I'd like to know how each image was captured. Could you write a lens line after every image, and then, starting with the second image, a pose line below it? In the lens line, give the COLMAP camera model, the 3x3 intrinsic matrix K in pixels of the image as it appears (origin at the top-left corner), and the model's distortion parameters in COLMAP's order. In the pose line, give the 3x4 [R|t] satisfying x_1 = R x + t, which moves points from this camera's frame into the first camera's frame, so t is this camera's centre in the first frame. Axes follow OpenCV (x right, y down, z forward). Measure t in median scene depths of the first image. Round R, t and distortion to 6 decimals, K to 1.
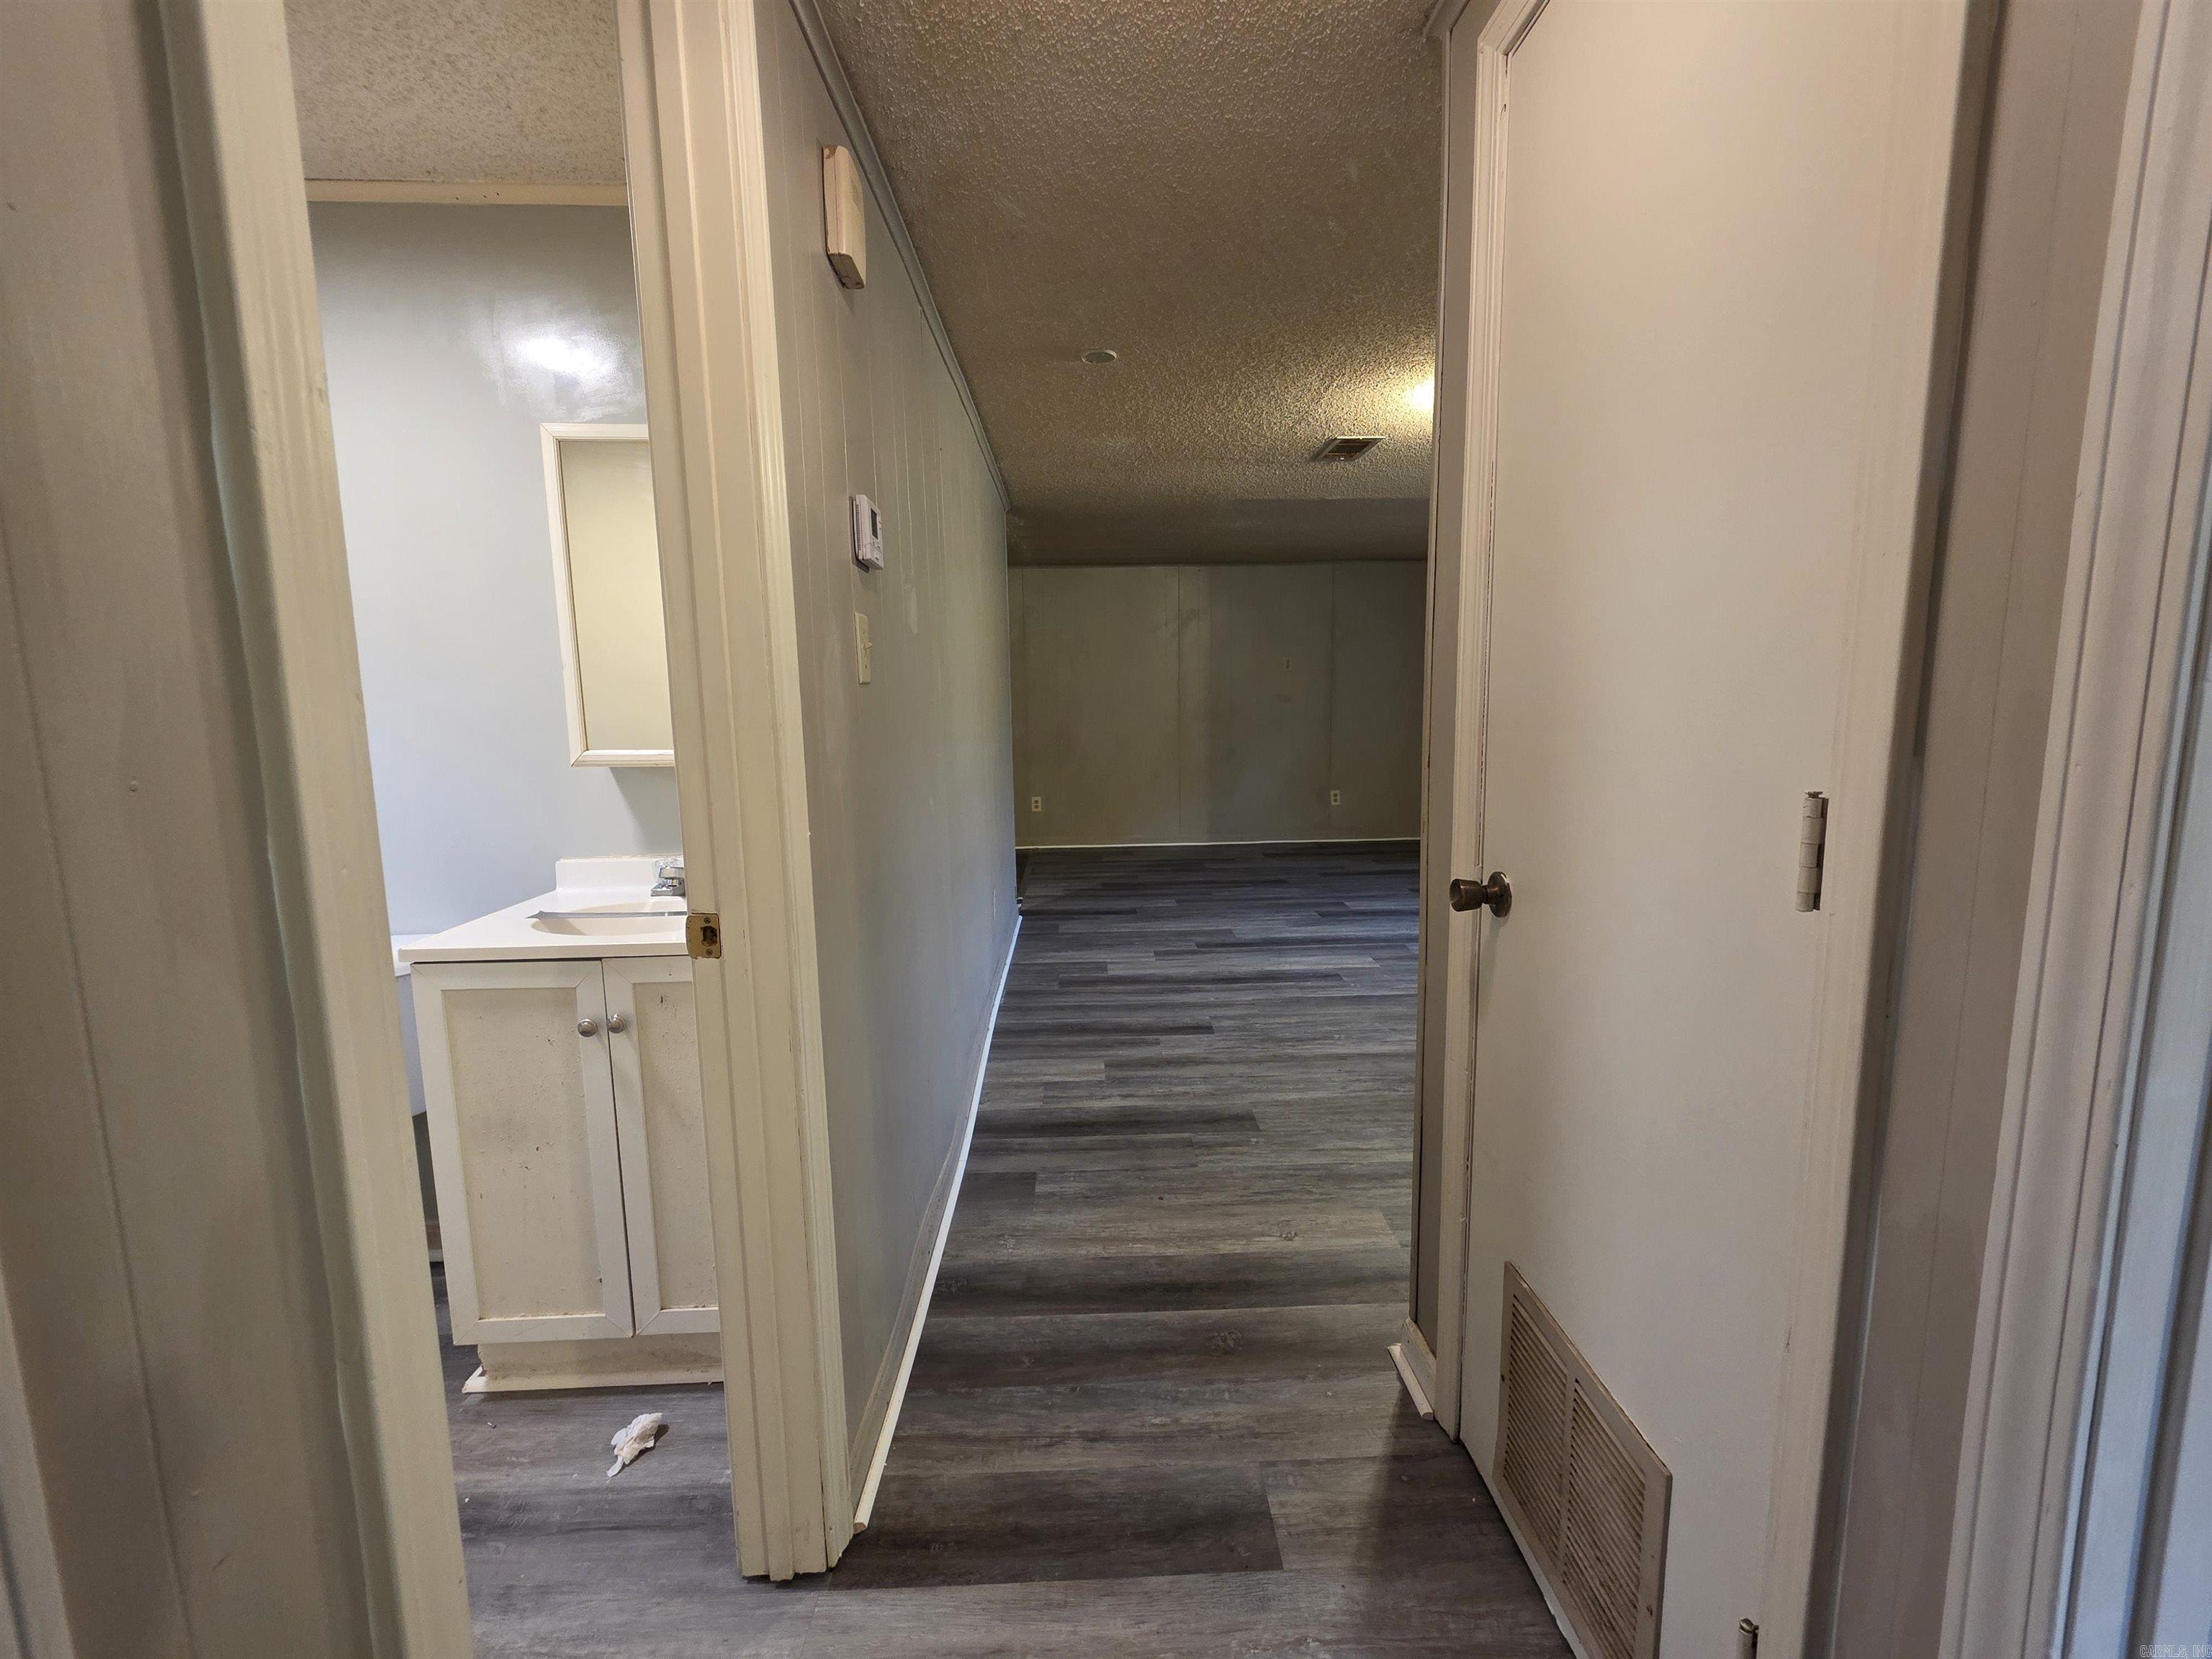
lens RADIAL K [[882.7, 0, 1114.6], [0, 882.7, 821.7], [0, 0, 1]] dist [0.003211, -0.000174]
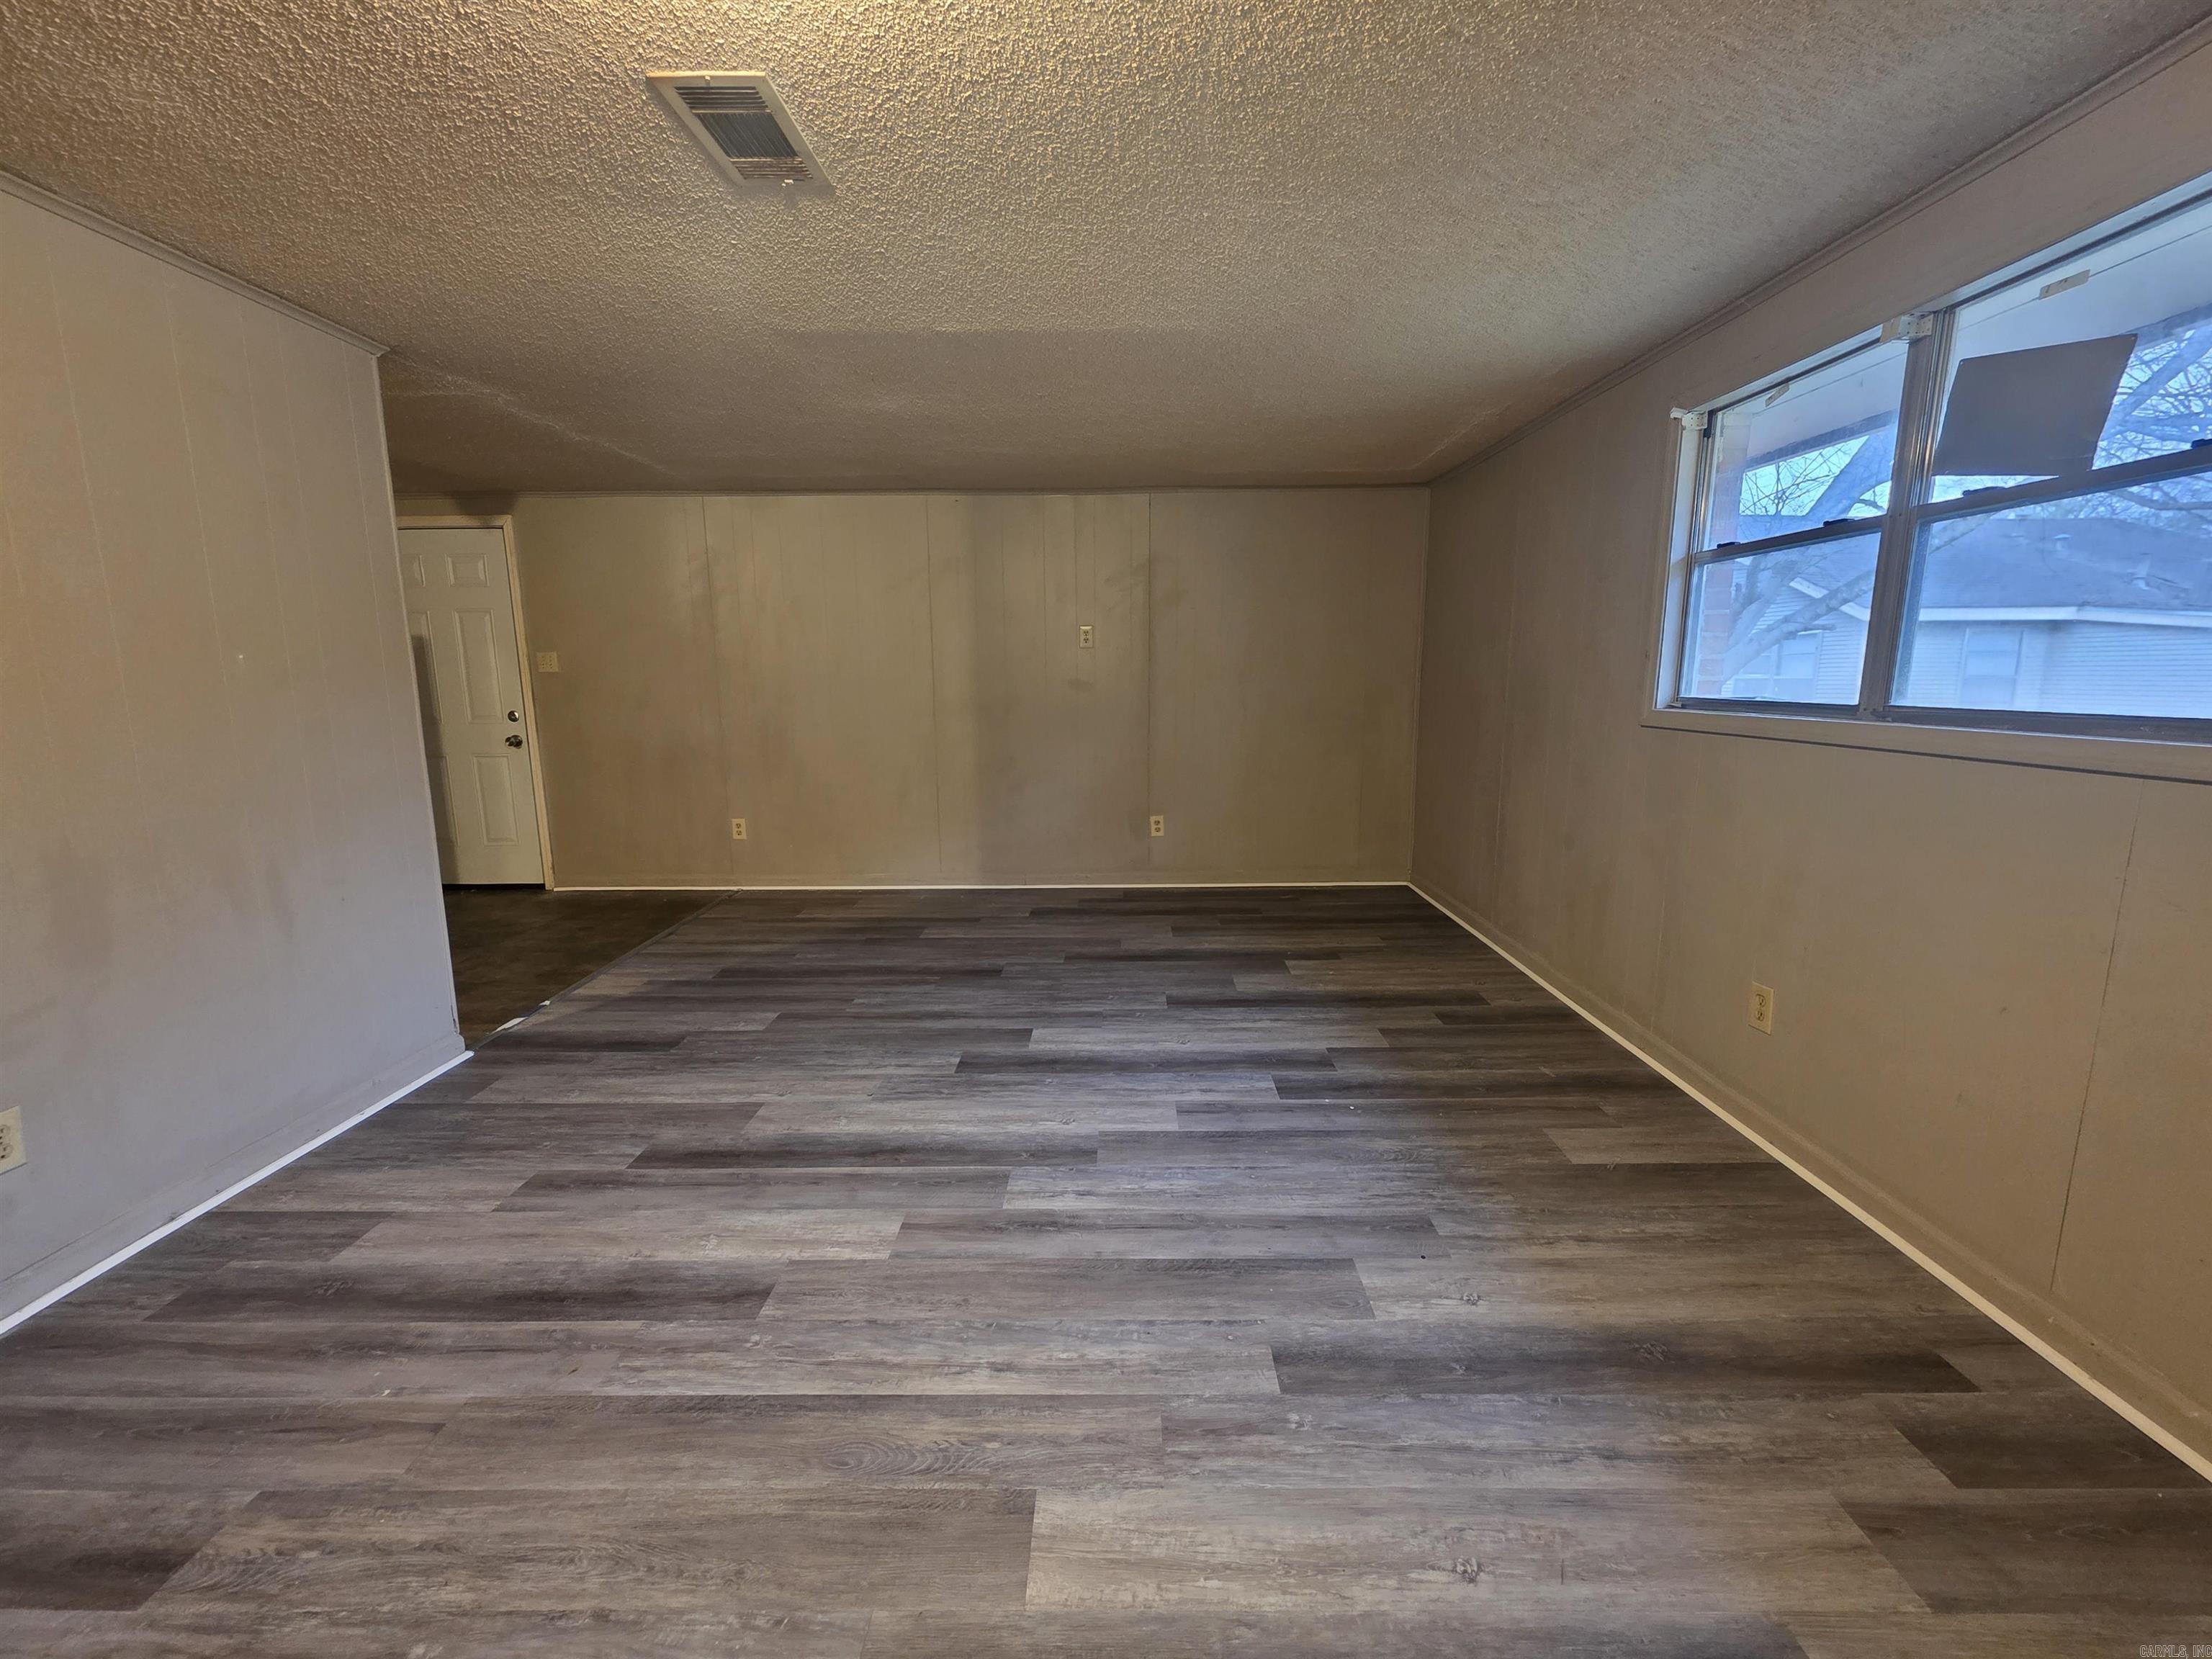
lens RADIAL K [[882.7, 0, 1107.7], [0, 882.7, 813.4], [0, 0, 1]] dist [0.003211, -0.000174]
pose [[0.999038, 0.014135, -0.041501, 0.613212], [-0.013389, 0.999745, 0.018191, -0.128080], [0.041747, -0.017618, 0.998973, 0.731762]]
